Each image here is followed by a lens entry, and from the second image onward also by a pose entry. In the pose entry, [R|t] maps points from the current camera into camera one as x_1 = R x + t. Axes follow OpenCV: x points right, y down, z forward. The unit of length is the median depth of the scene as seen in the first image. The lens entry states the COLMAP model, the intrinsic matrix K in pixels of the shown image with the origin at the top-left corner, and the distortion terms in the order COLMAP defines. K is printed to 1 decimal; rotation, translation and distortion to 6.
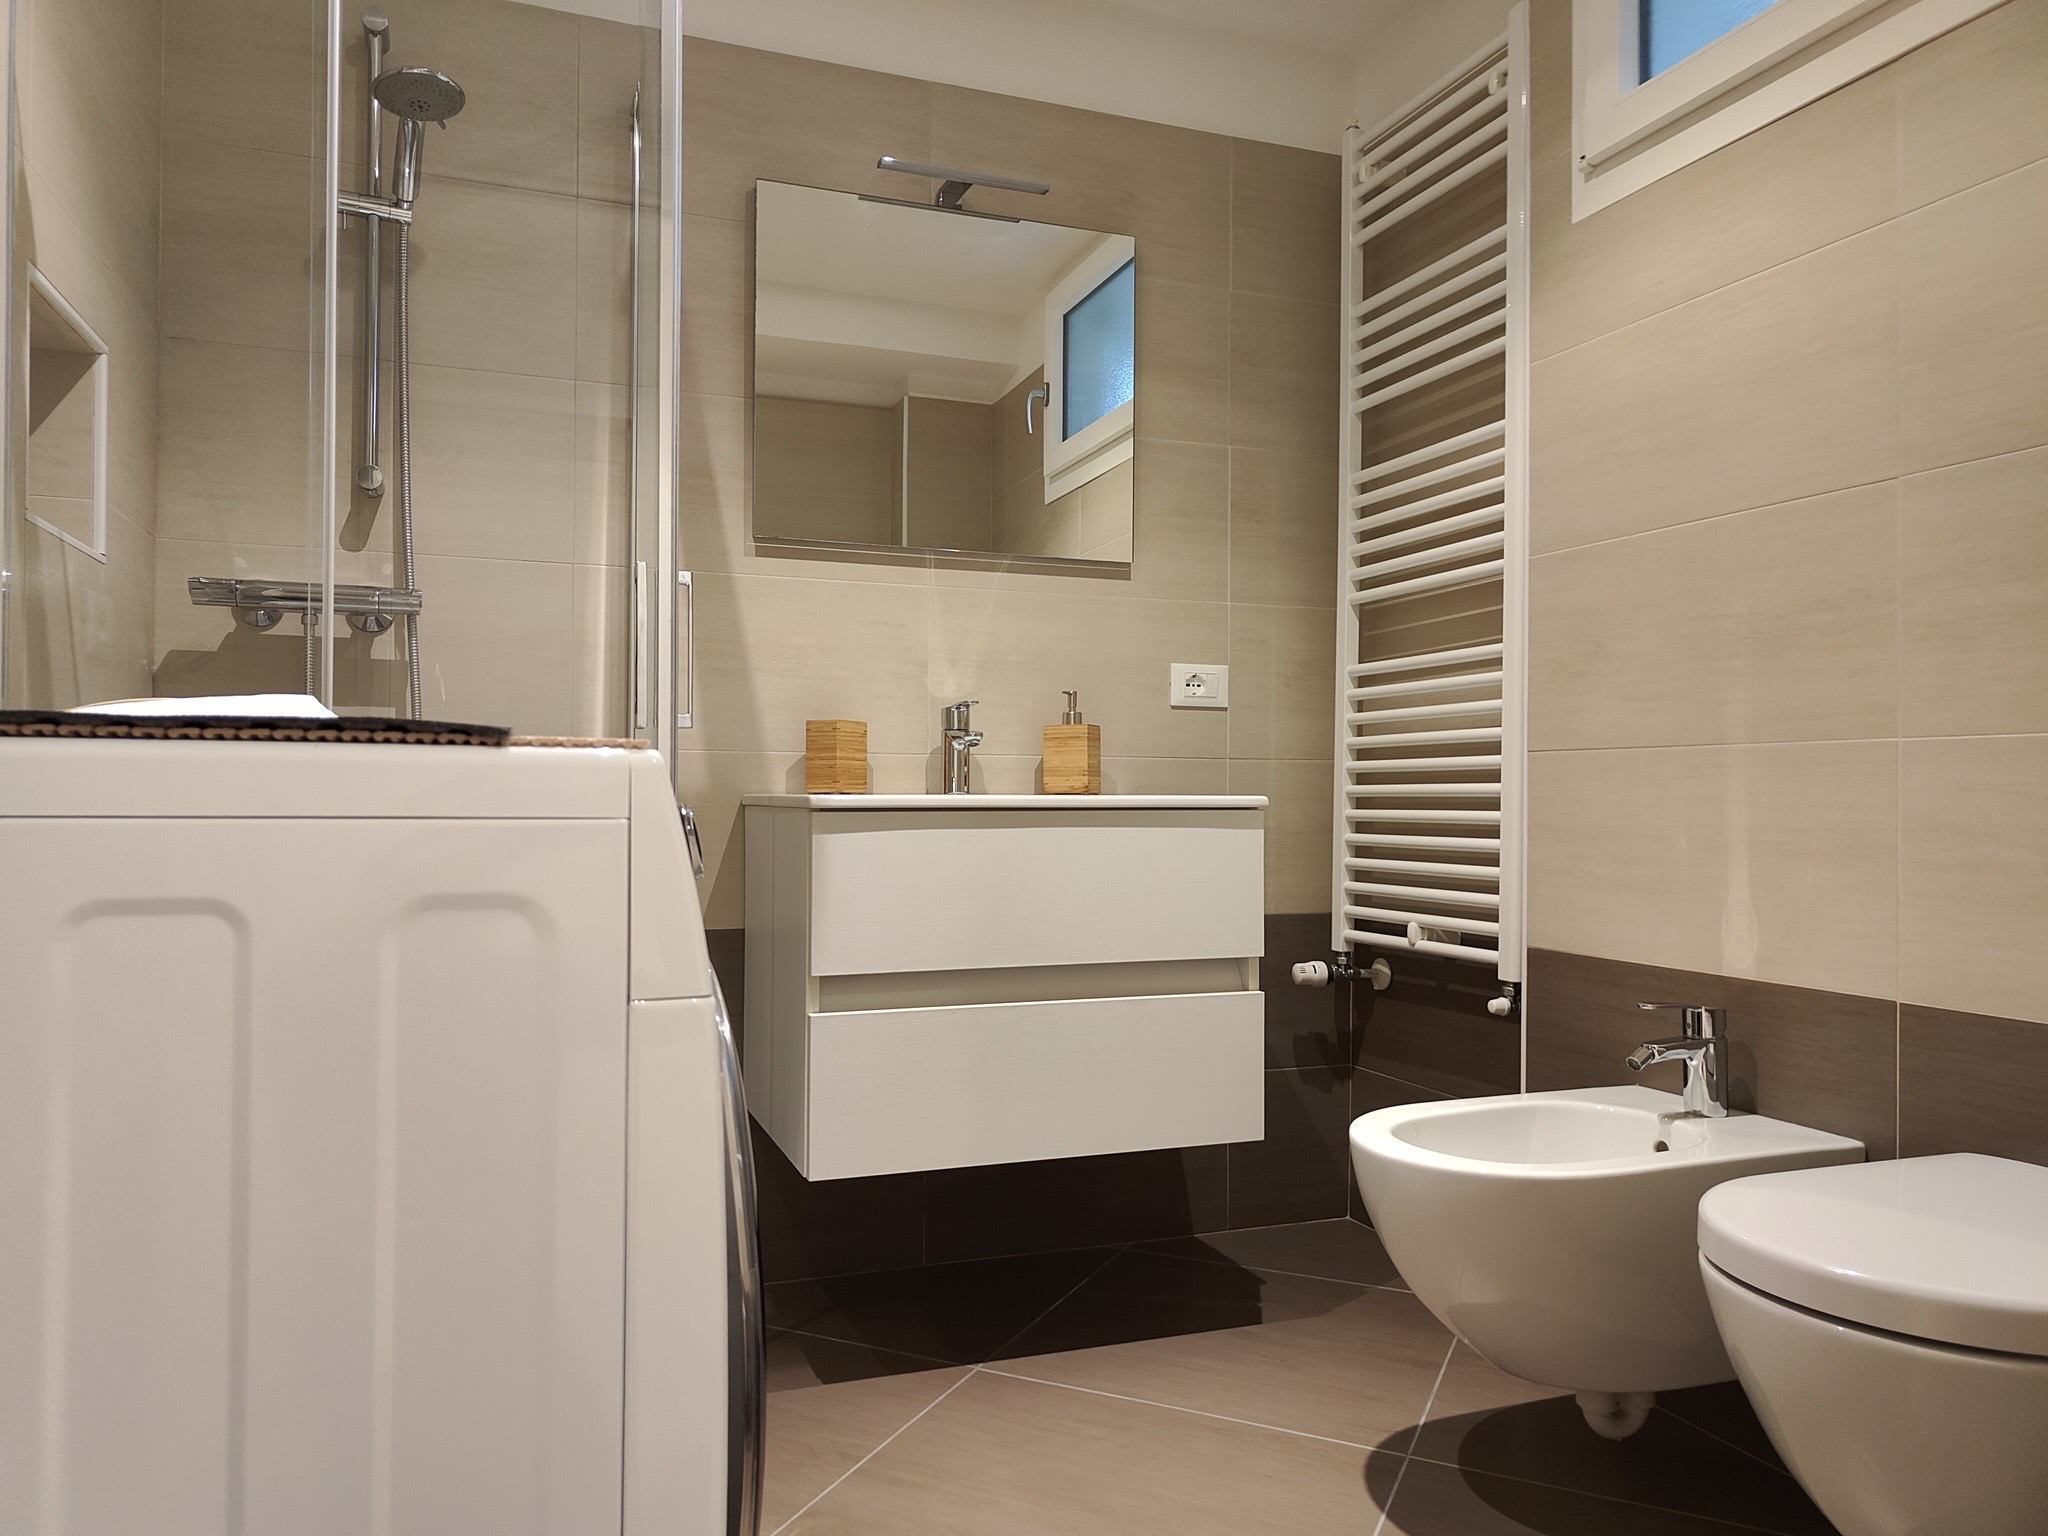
lens RADIAL K [[1420.4, 0, 1015.8], [0, 1420.4, 773.7], [0, 0, 1]] dist [-0.012718, -0.000033]
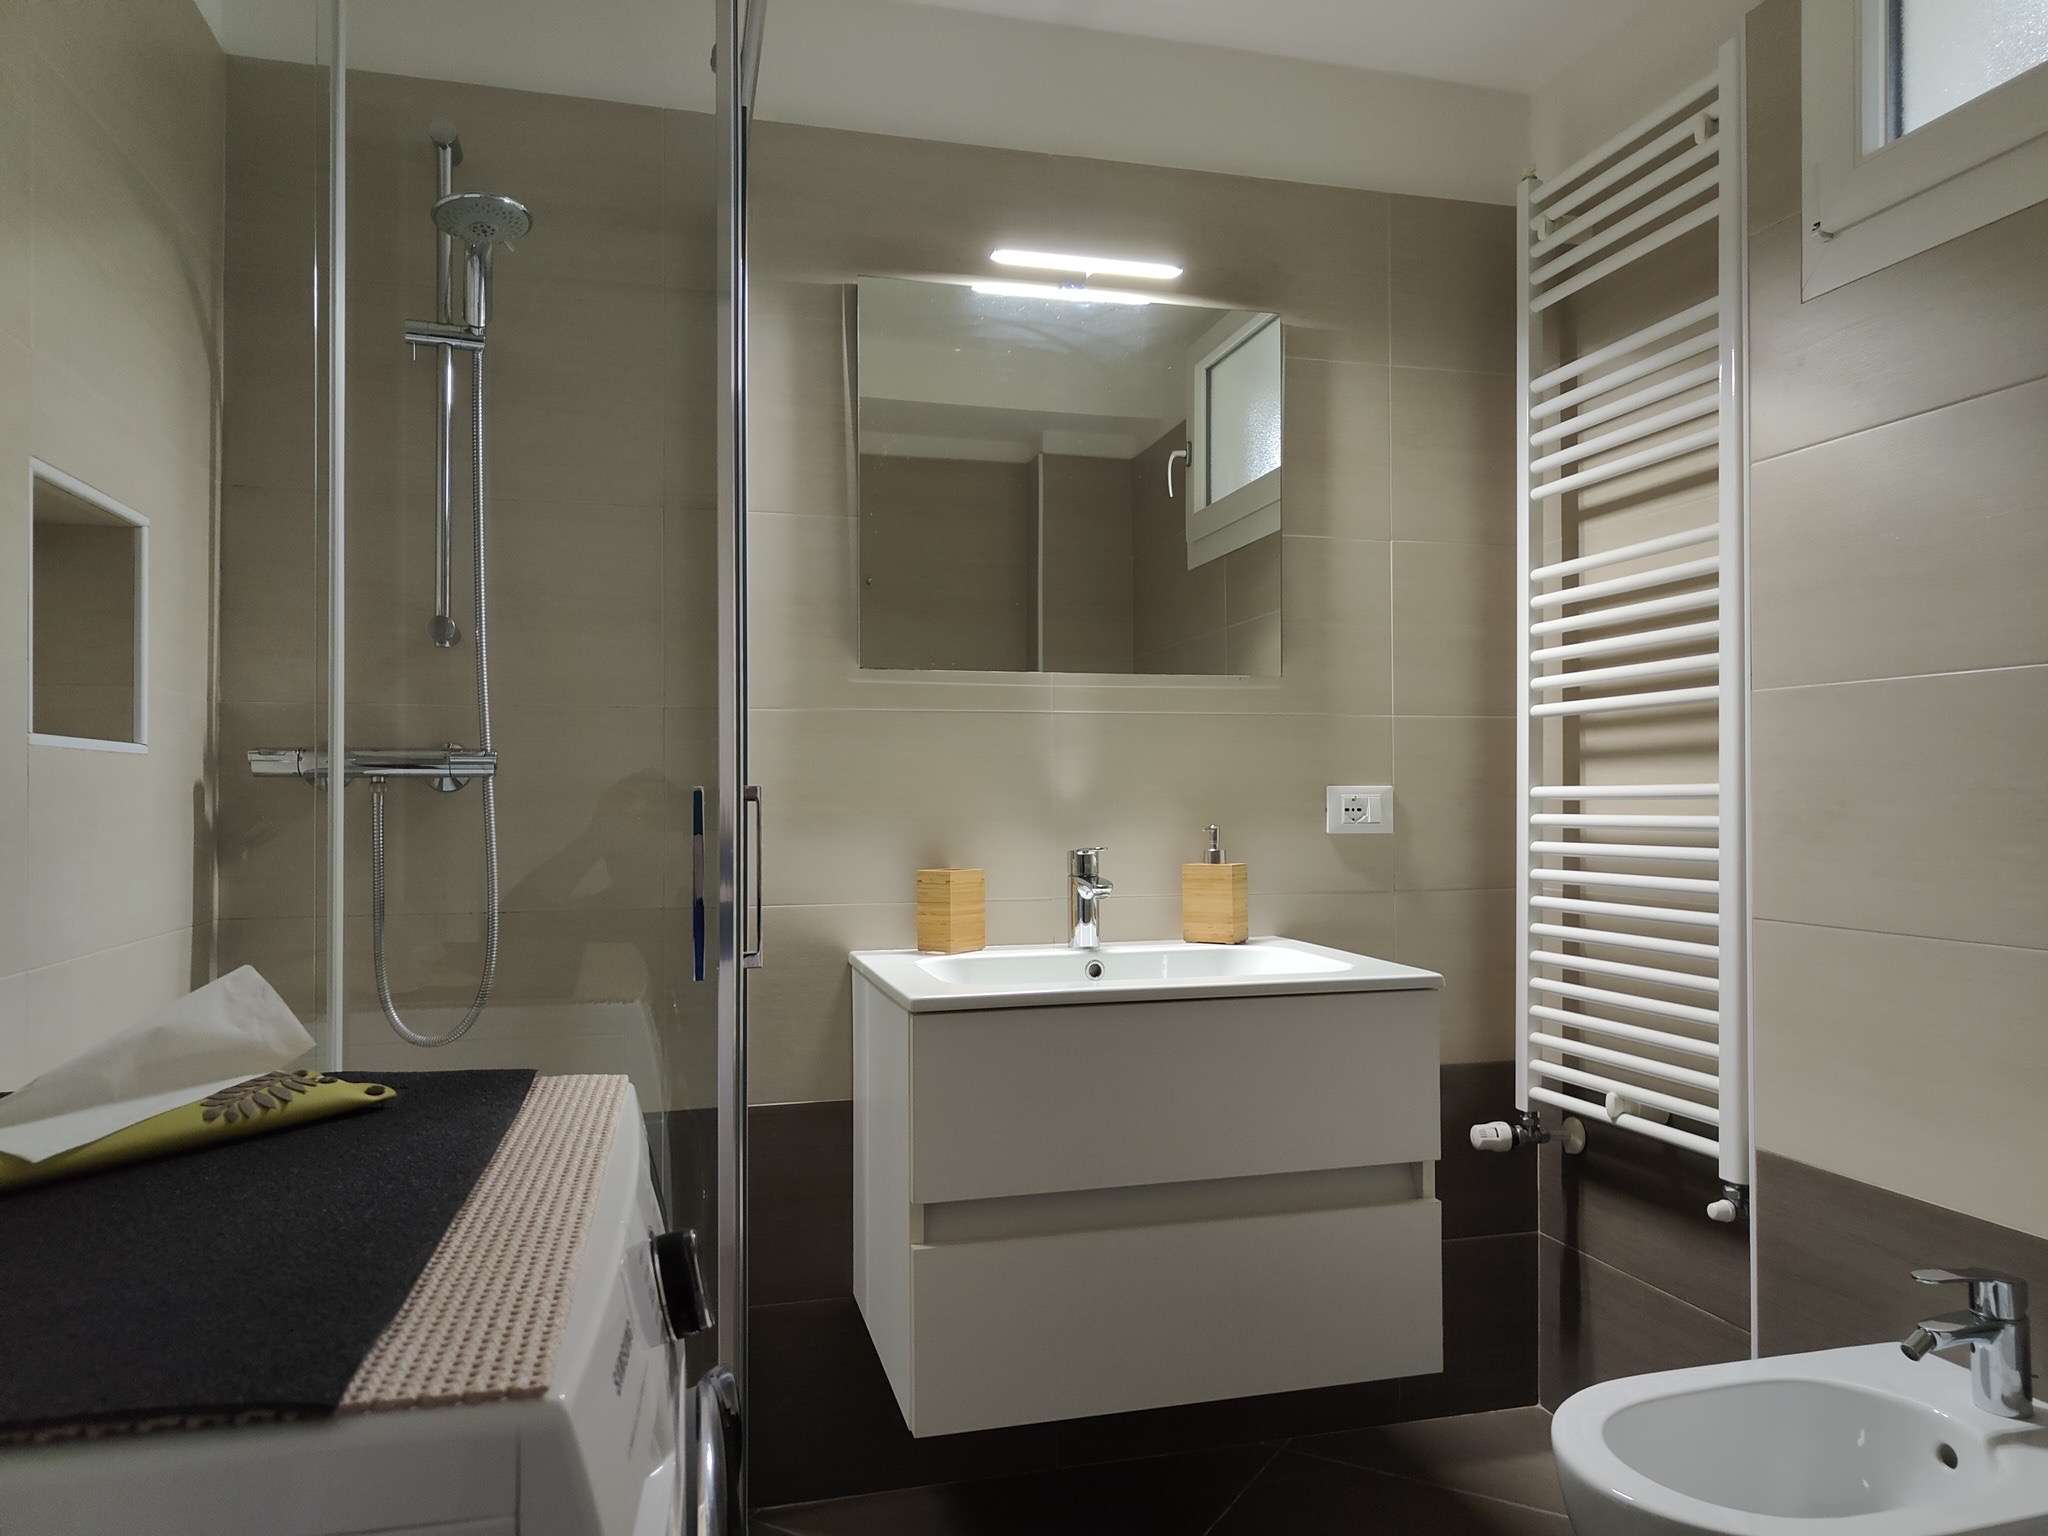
lens RADIAL K [[1420.4, 0, 1034.0], [0, 1420.4, 764.5], [0, 0, 1]] dist [-0.012718, -0.000033]
pose [[0.995414, -0.010544, -0.095081, 0.012971], [0.009686, 0.999908, -0.009477, -0.101334], [0.095172, 0.008512, 0.995424, 0.111930]]
